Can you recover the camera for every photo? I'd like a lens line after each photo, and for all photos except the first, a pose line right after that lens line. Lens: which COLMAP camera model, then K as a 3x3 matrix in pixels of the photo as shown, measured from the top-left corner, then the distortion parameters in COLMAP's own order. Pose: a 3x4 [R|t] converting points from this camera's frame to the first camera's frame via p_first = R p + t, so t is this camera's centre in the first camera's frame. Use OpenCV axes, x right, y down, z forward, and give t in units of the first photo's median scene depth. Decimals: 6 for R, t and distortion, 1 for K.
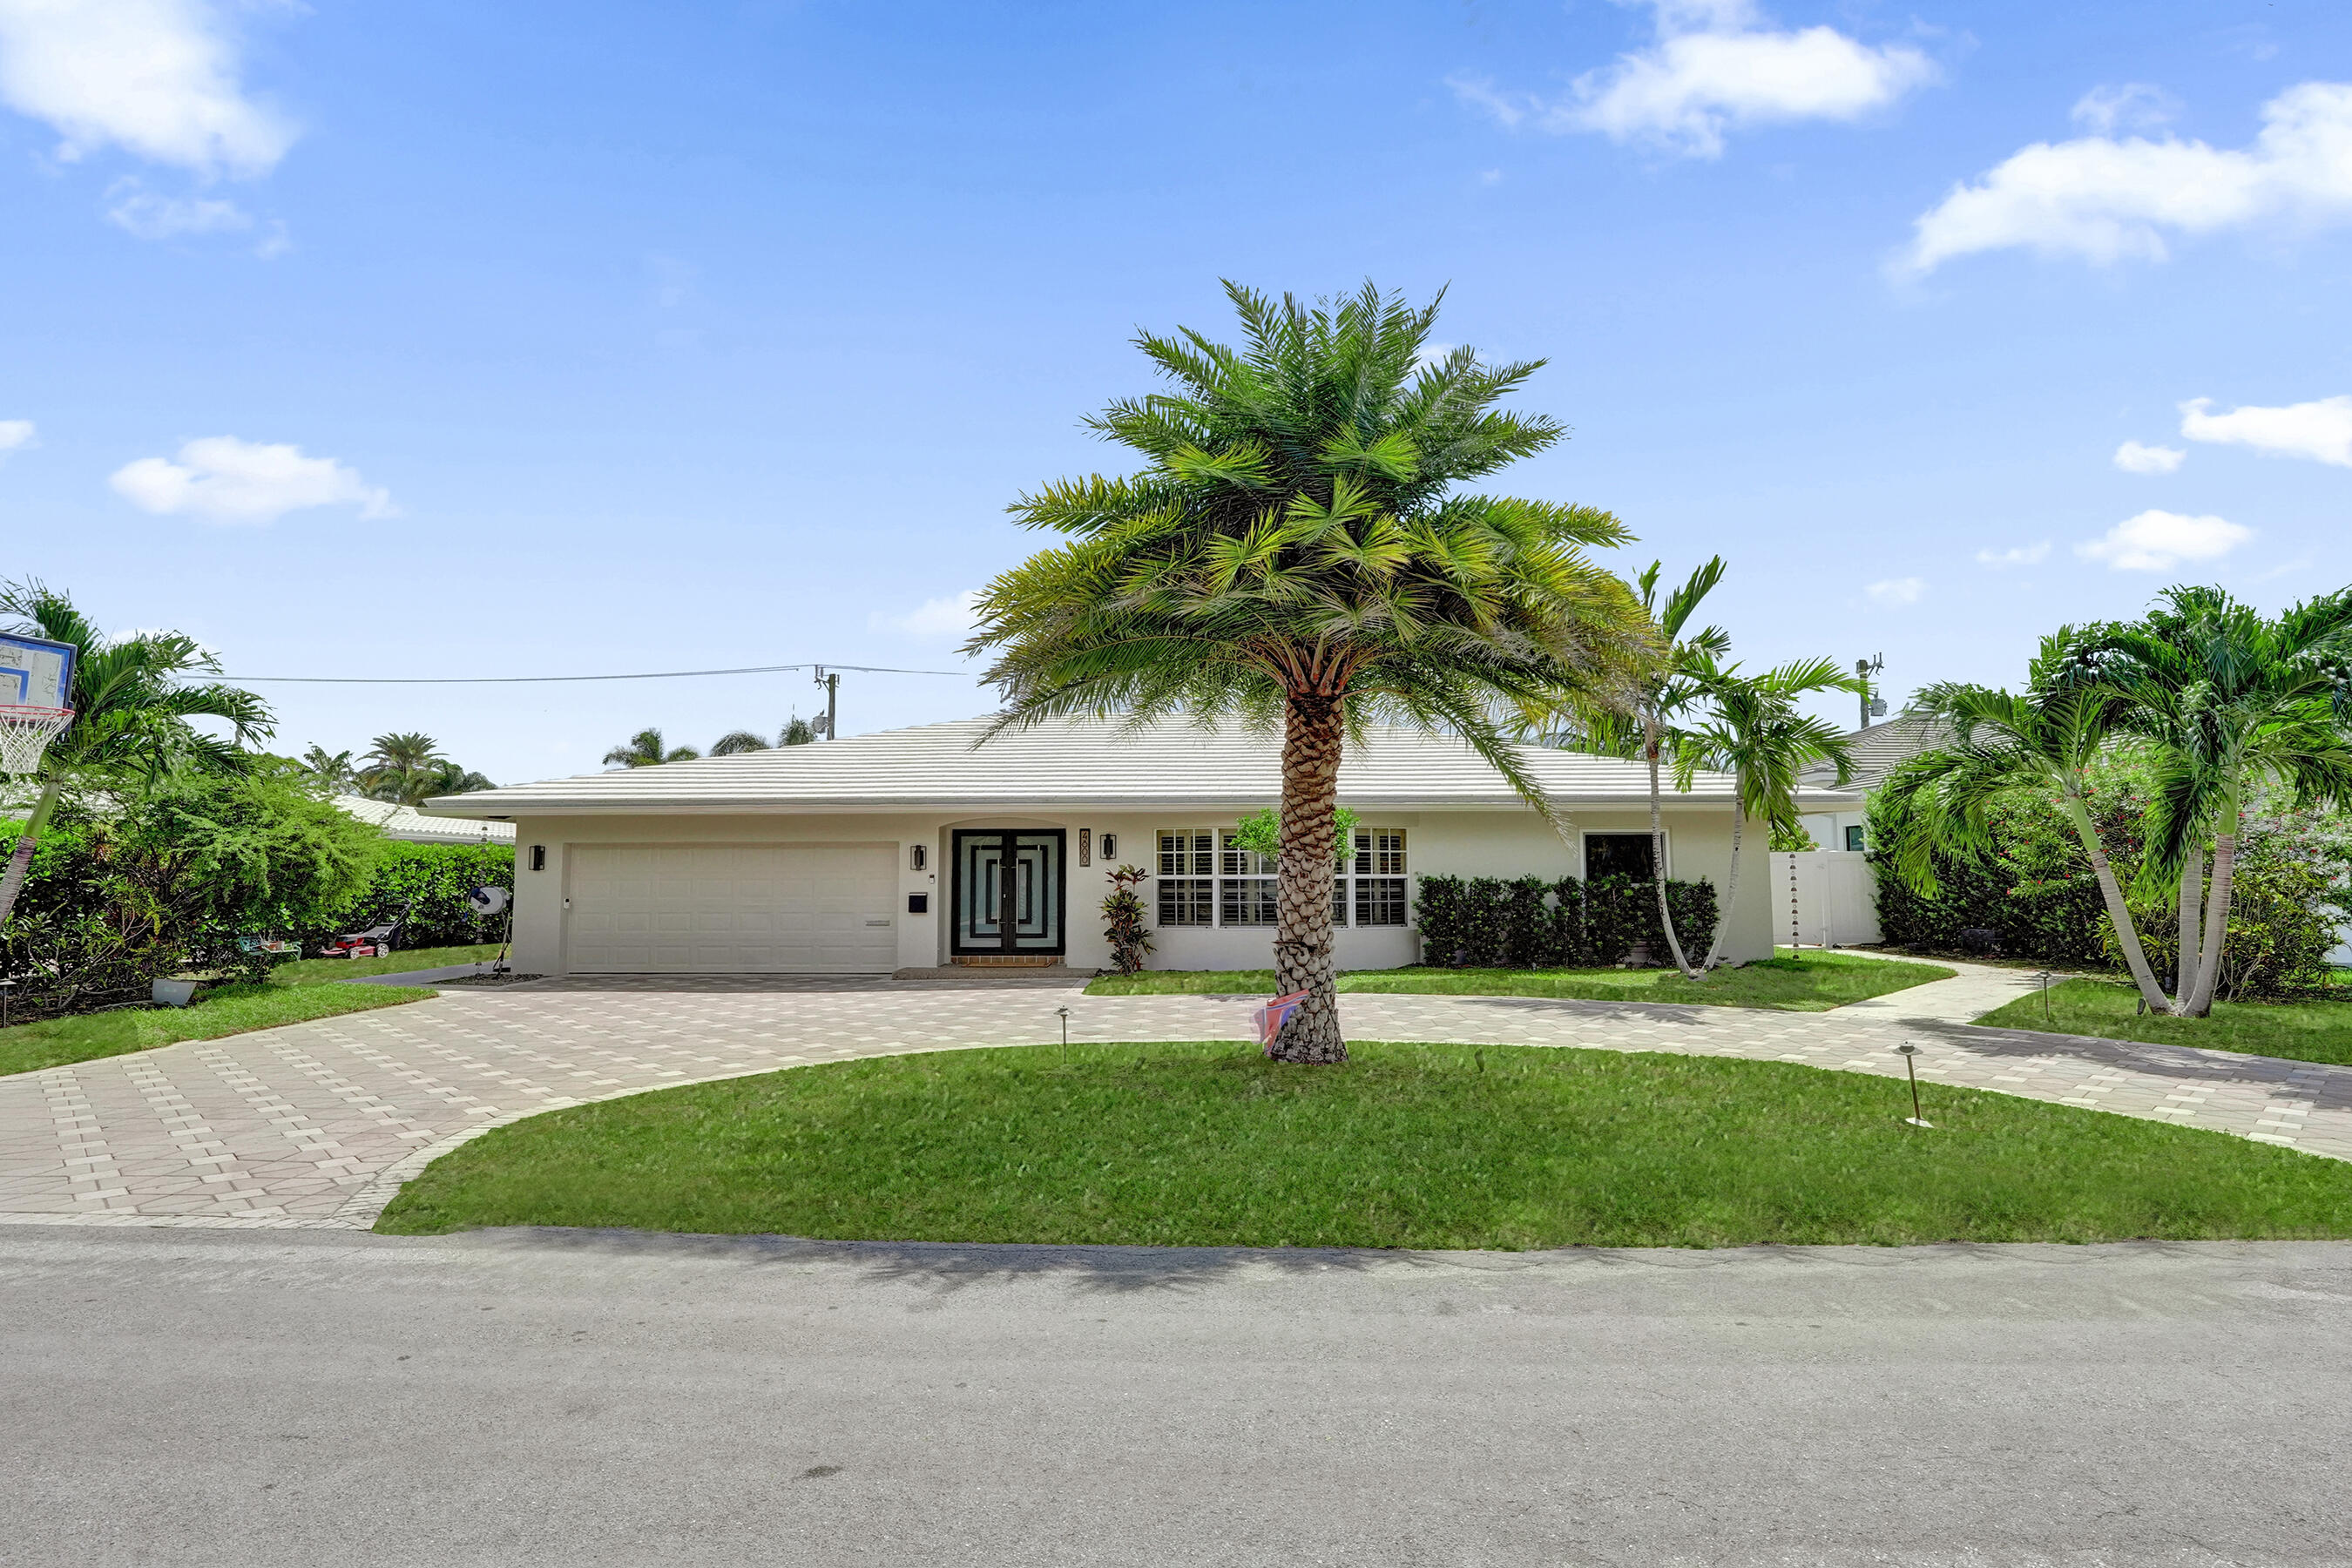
lens RADIAL K [[1217.6, 0, 1167.7], [0, 1217.6, 782.7], [0, 0, 1]] dist [-0.059228, 0.021553]
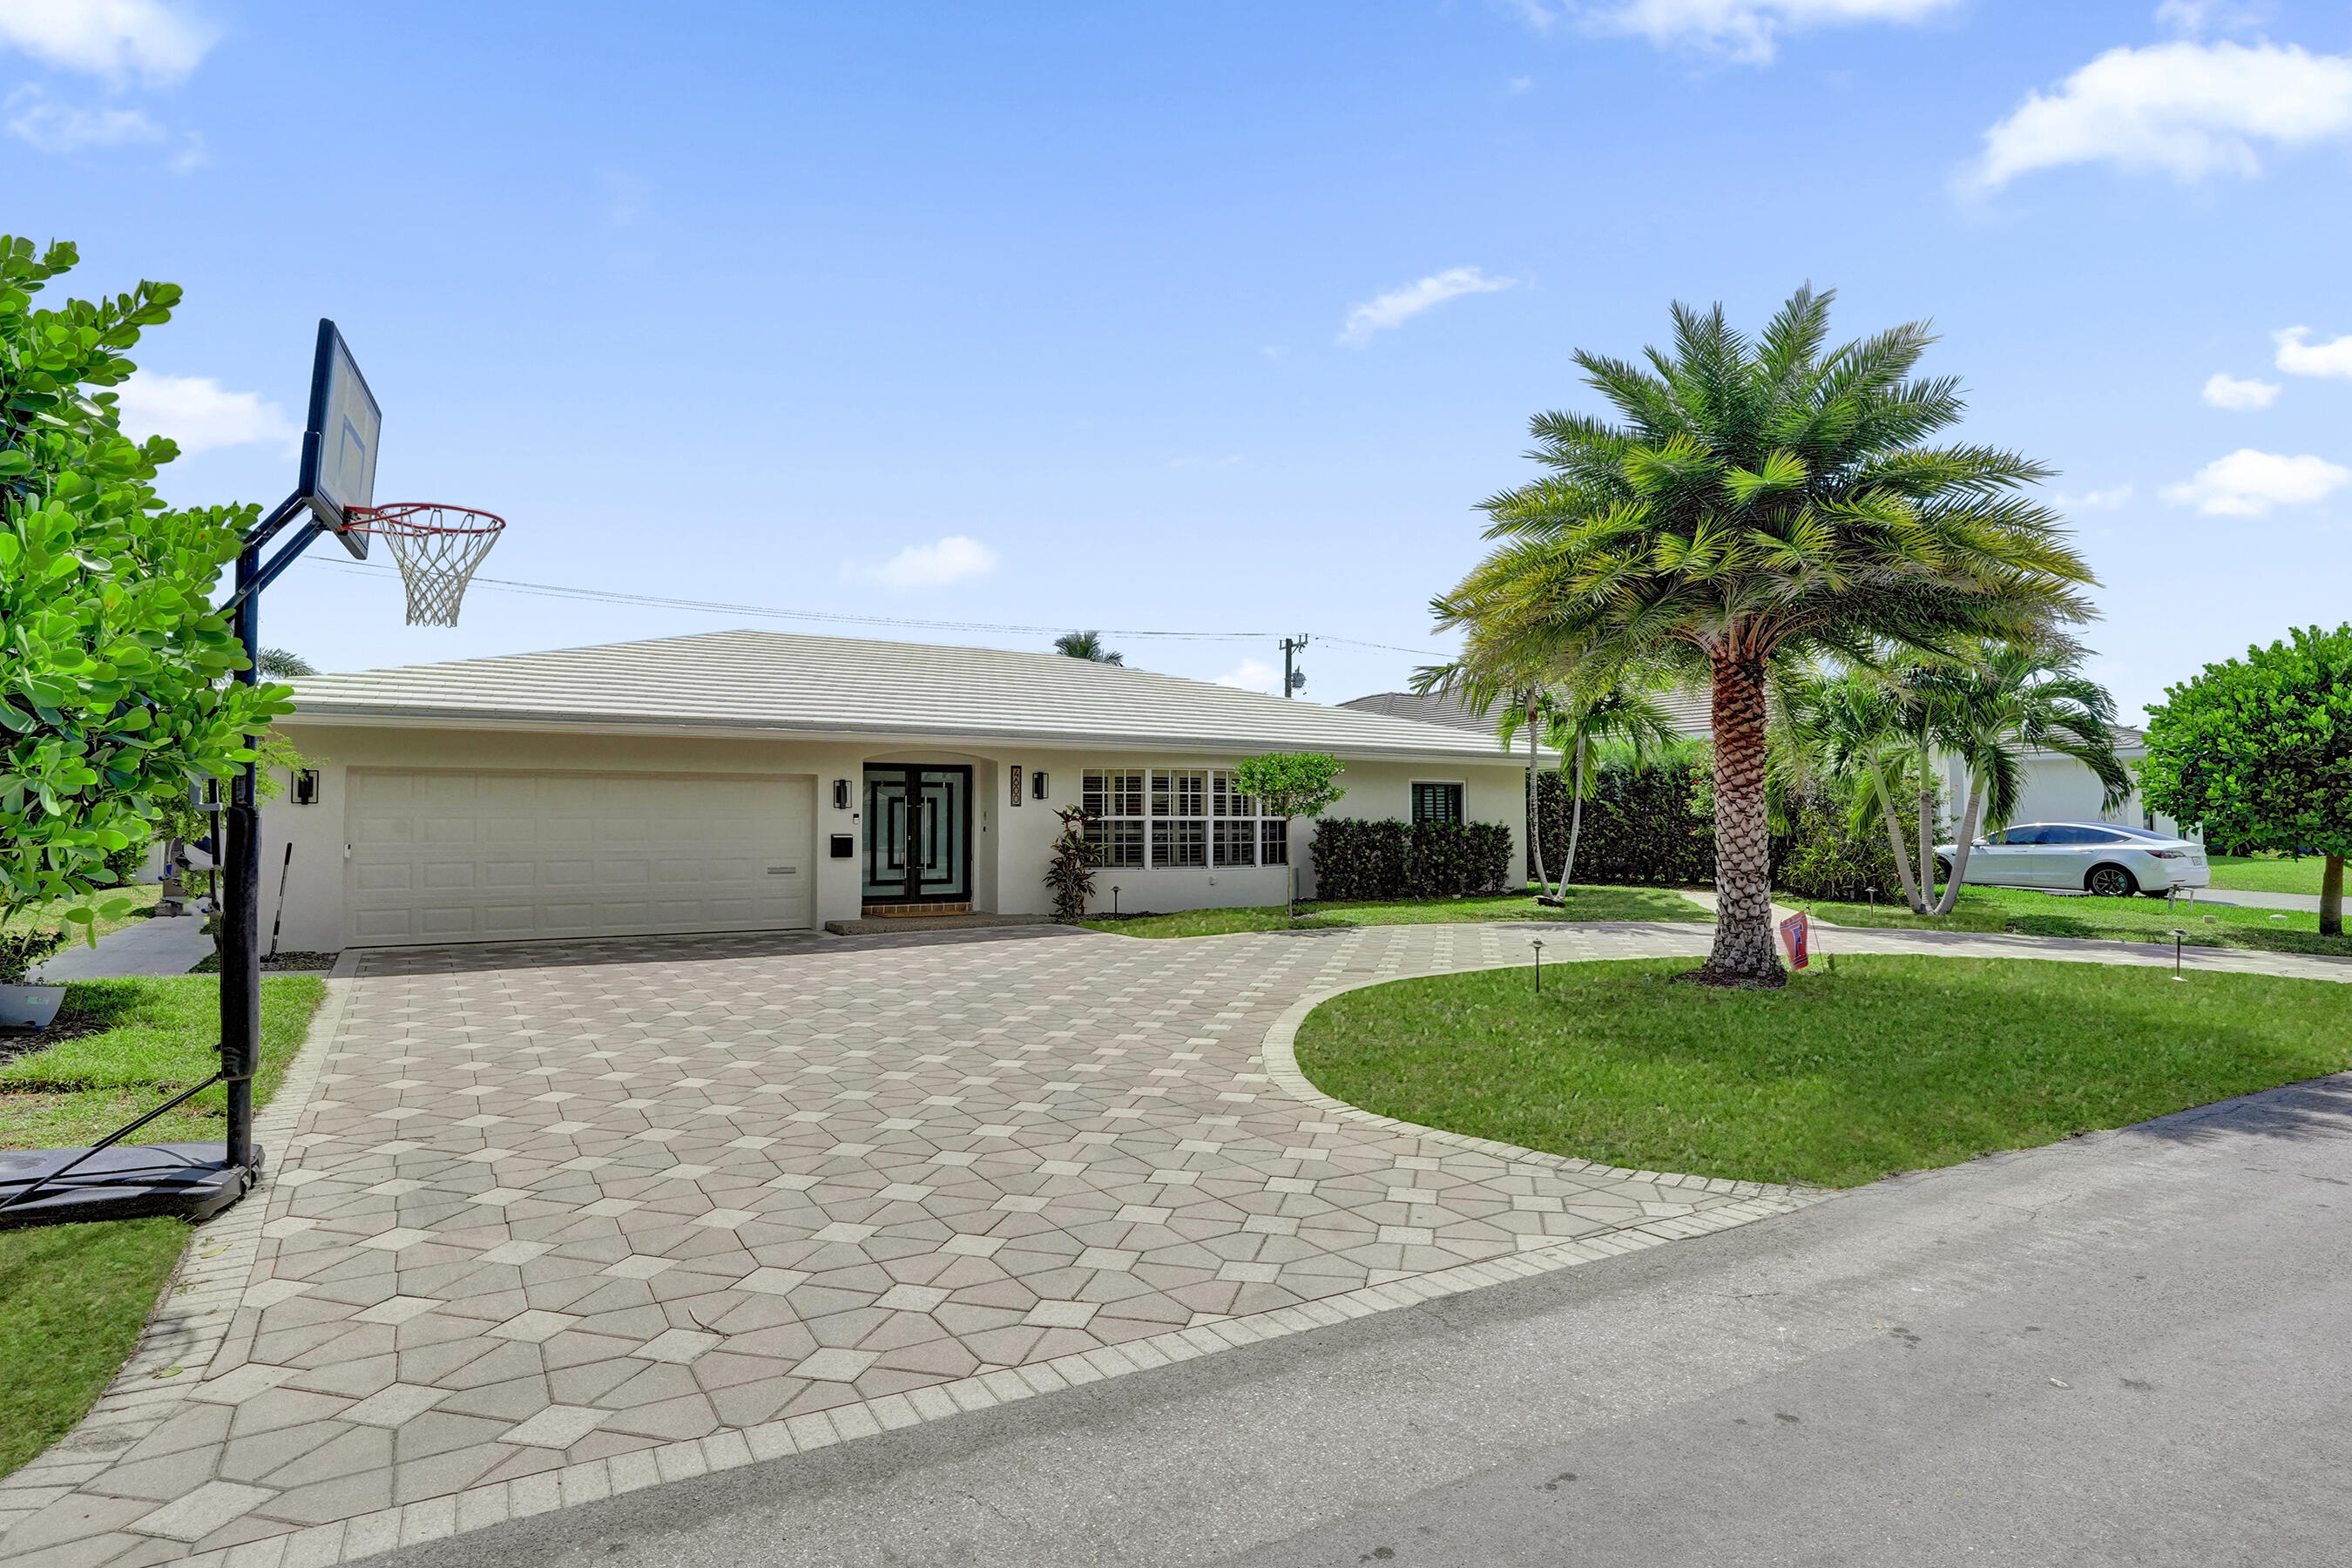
lens RADIAL K [[1217.6, 0, 1162.7], [0, 1217.6, 772.8], [0, 0, 1]] dist [-0.059228, 0.021553]
pose [[0.849932, 0.023987, 0.526346, -0.462339], [-0.042677, 0.998815, 0.023396, 0.016793], [-0.525161, -0.042348, 0.849949, 0.149544]]
